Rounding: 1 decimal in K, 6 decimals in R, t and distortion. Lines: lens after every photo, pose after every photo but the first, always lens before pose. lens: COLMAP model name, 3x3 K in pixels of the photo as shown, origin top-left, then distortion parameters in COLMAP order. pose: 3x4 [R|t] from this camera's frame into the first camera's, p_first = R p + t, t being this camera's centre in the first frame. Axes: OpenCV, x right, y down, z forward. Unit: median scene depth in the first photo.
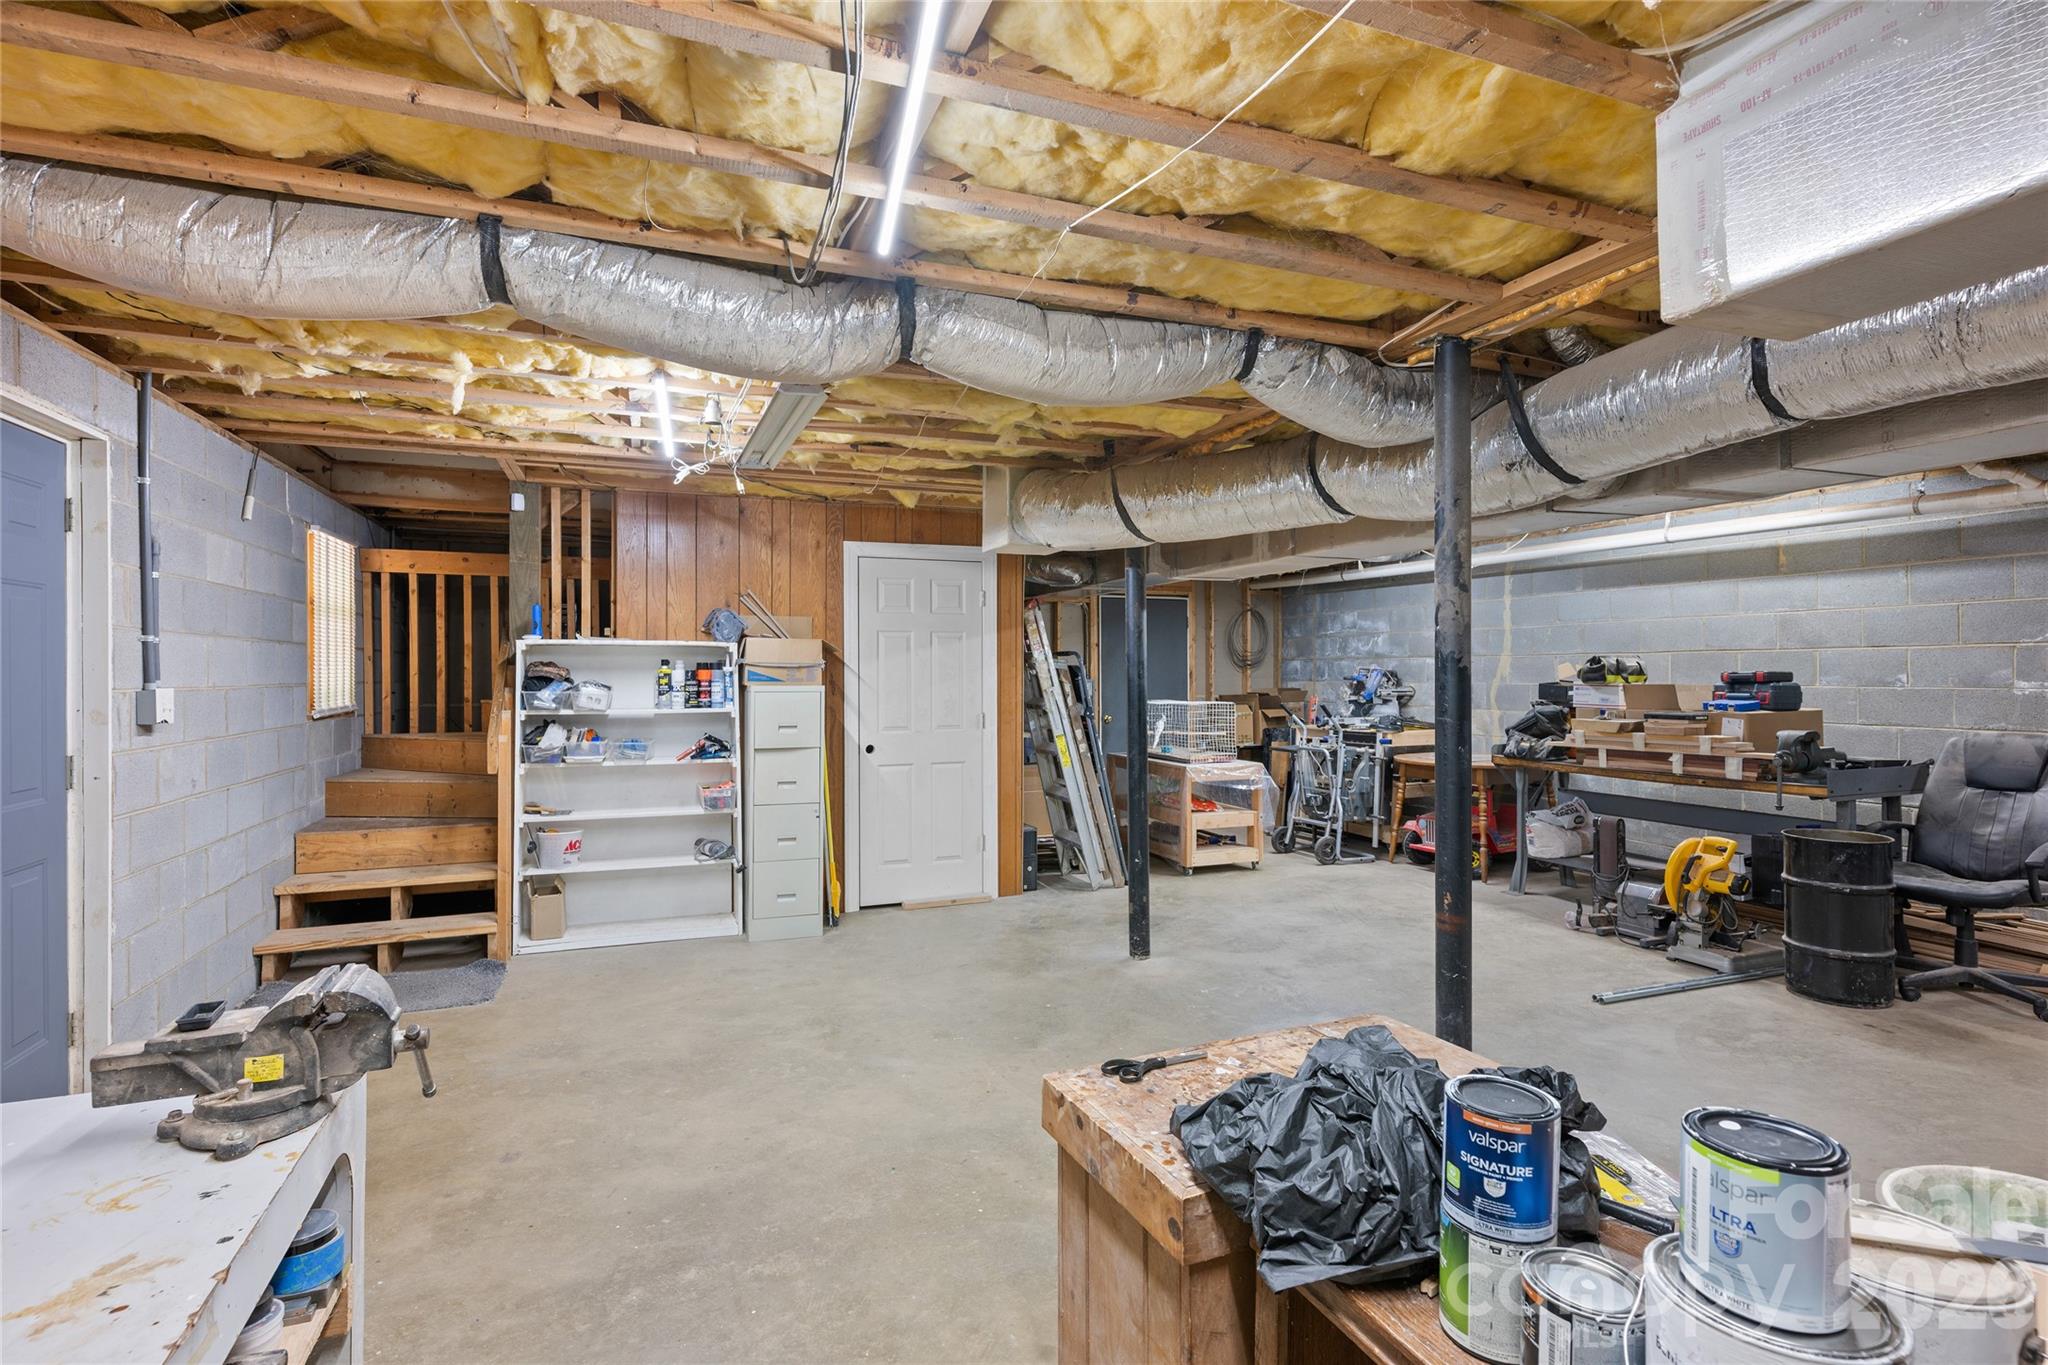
lens RADIAL K [[986.3, 0, 1019.5], [0, 986.3, 672.1], [0, 0, 1]] dist [-0.001169, 0.001915]
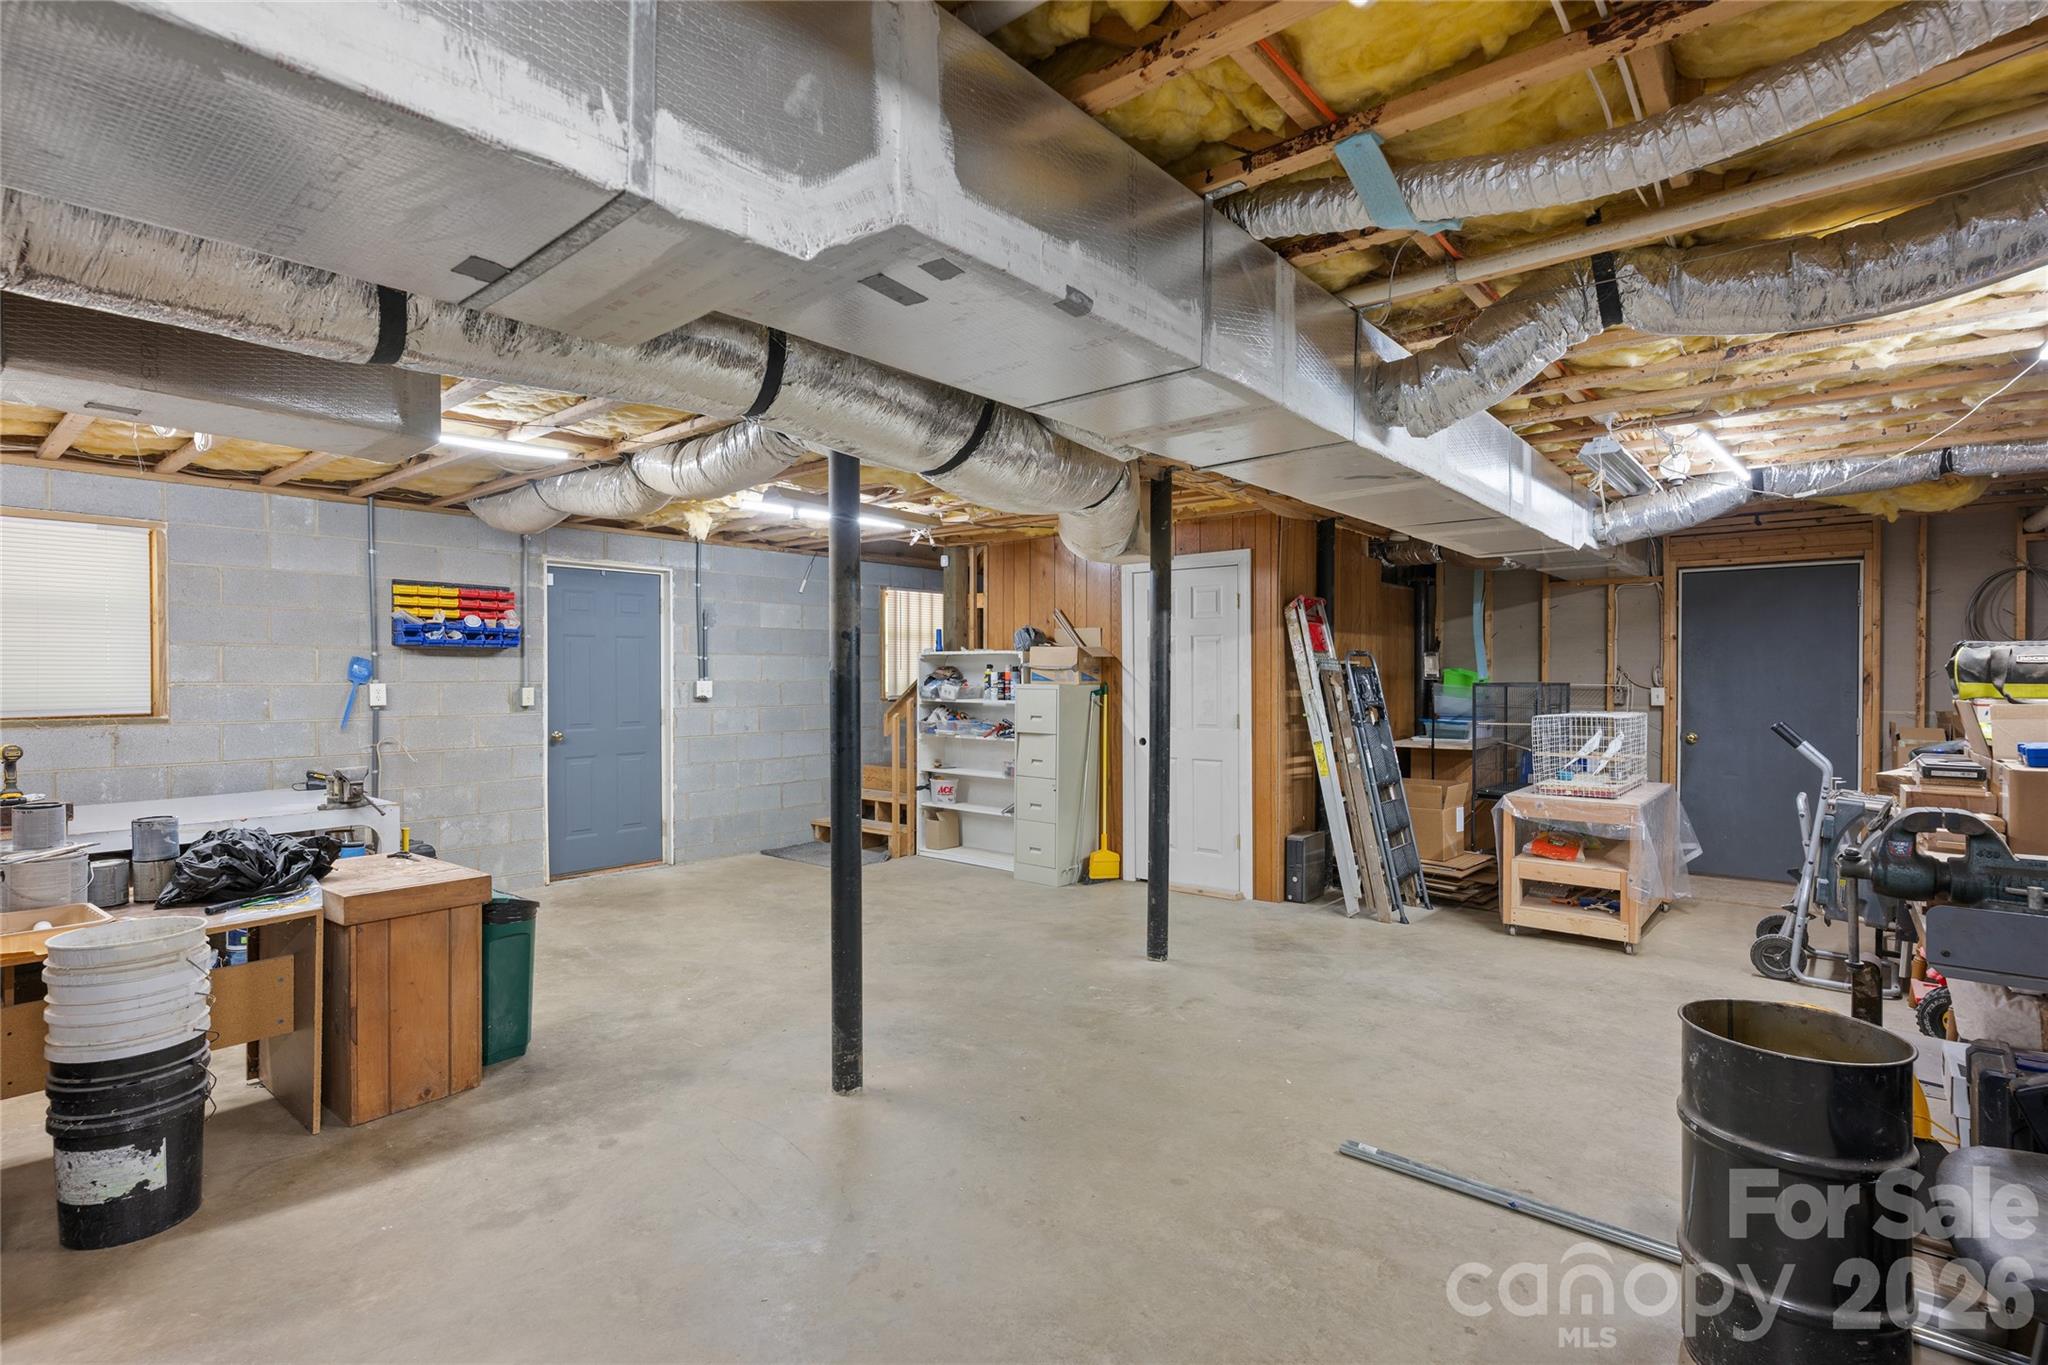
lens RADIAL K [[986.3, 0, 1025.9], [0, 986.3, 682.1], [0, 0, 1]] dist [-0.001169, 0.001915]
pose [[0.480975, 0.012092, -0.876651, 1.191184], [0.000422, 0.999902, 0.014023, -0.009345], [0.876734, -0.007115, 0.480923, 0.509800]]
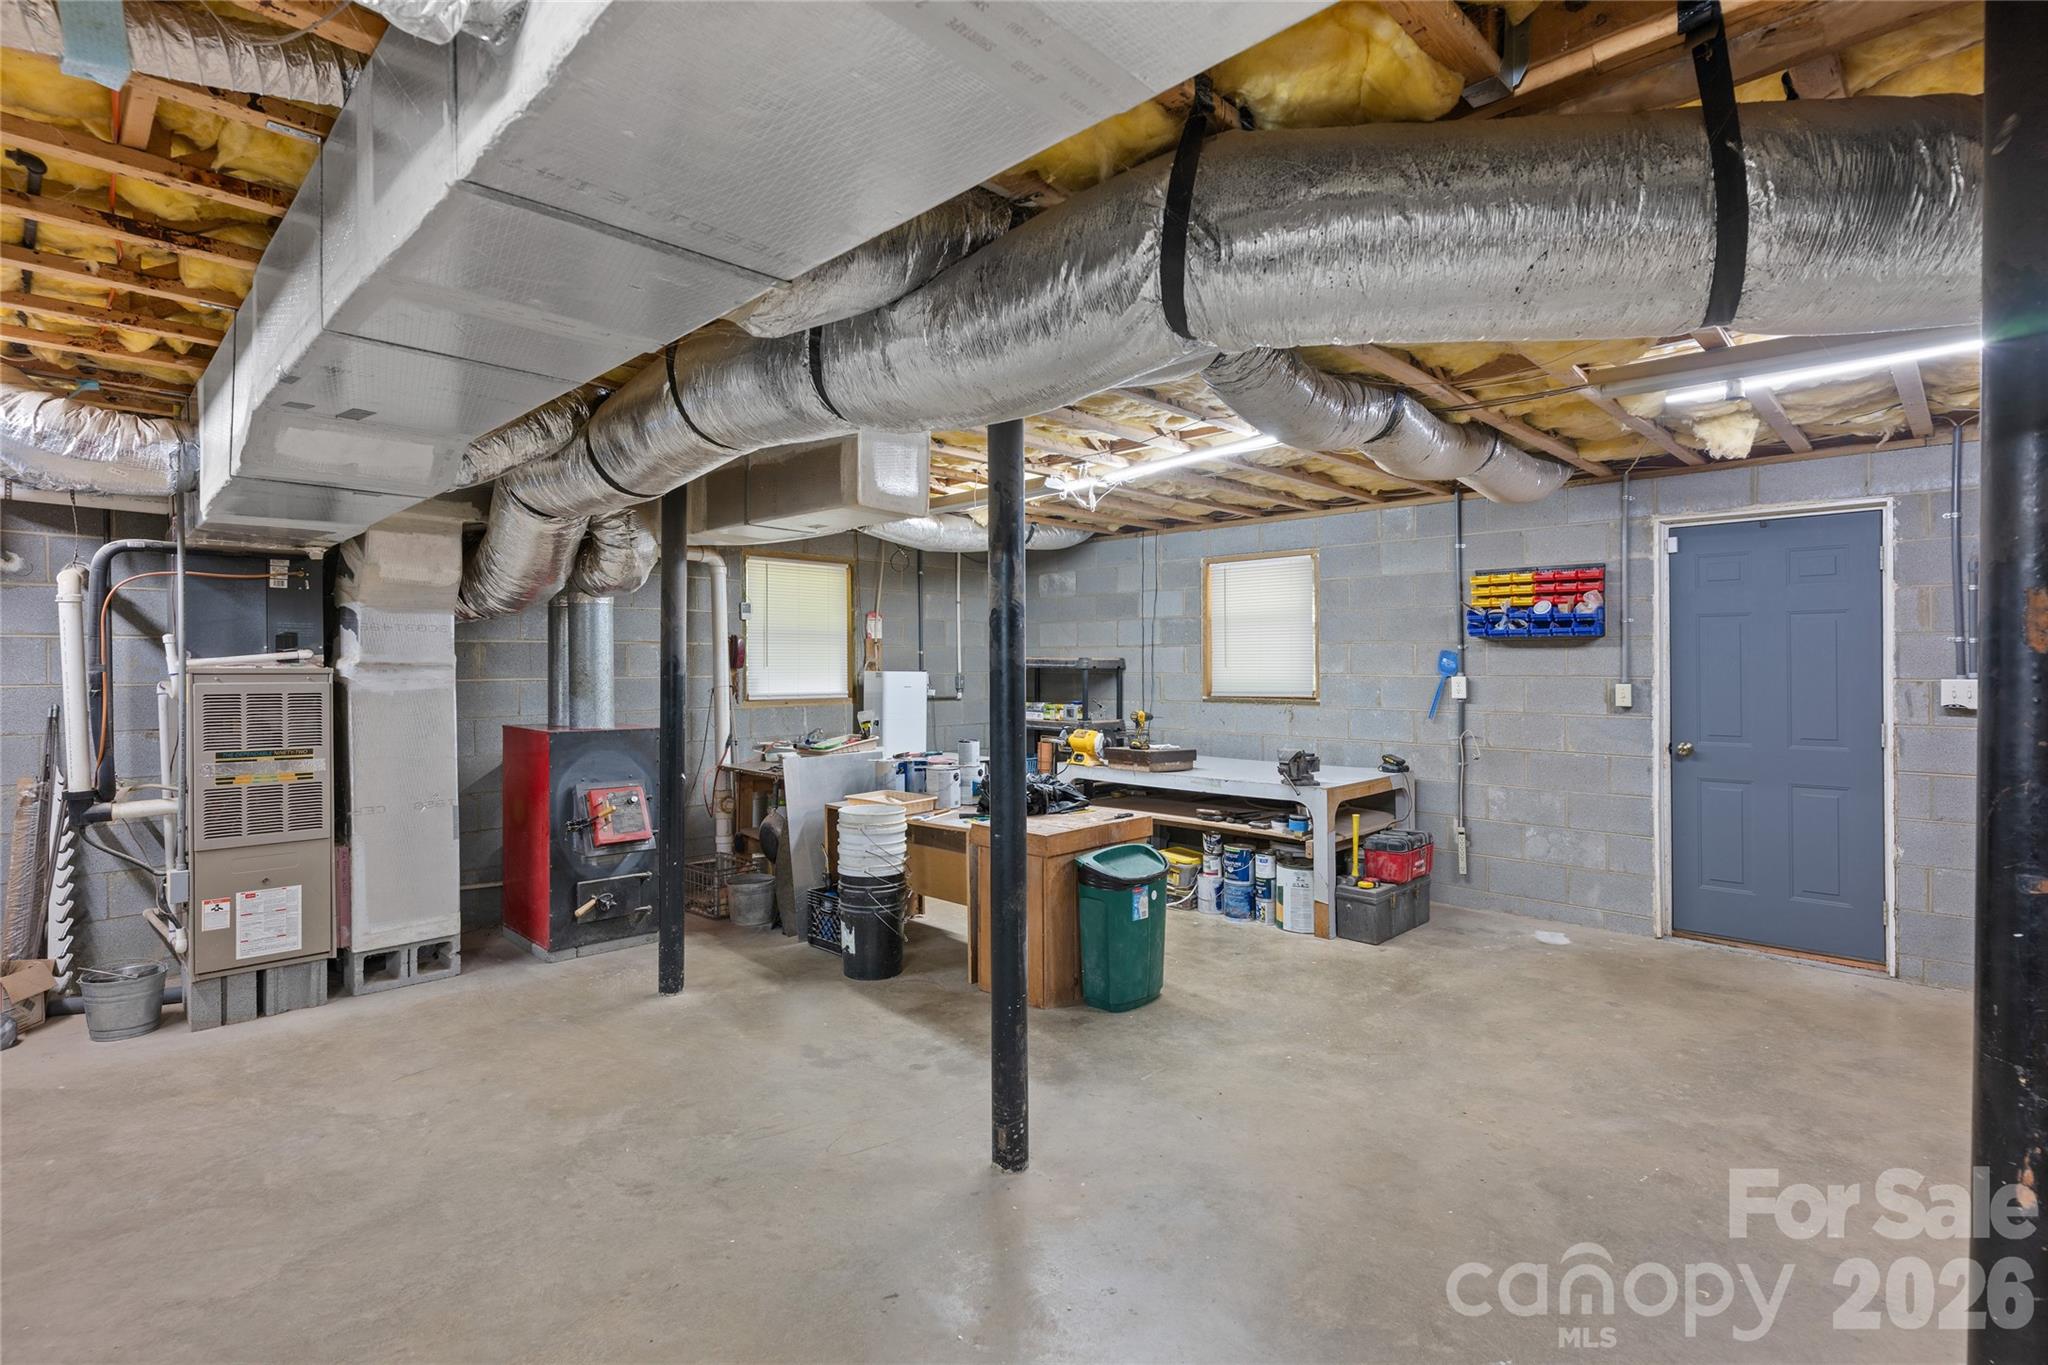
lens RADIAL K [[986.3, 0, 1015.5], [0, 986.3, 674.6], [0, 0, 1]] dist [-0.001169, 0.001915]
pose [[-0.917433, 0.007667, -0.397817, 0.635210], [0.005286, 0.999961, 0.007083, -0.003995], [0.397856, 0.004395, -0.917437, 1.460800]]
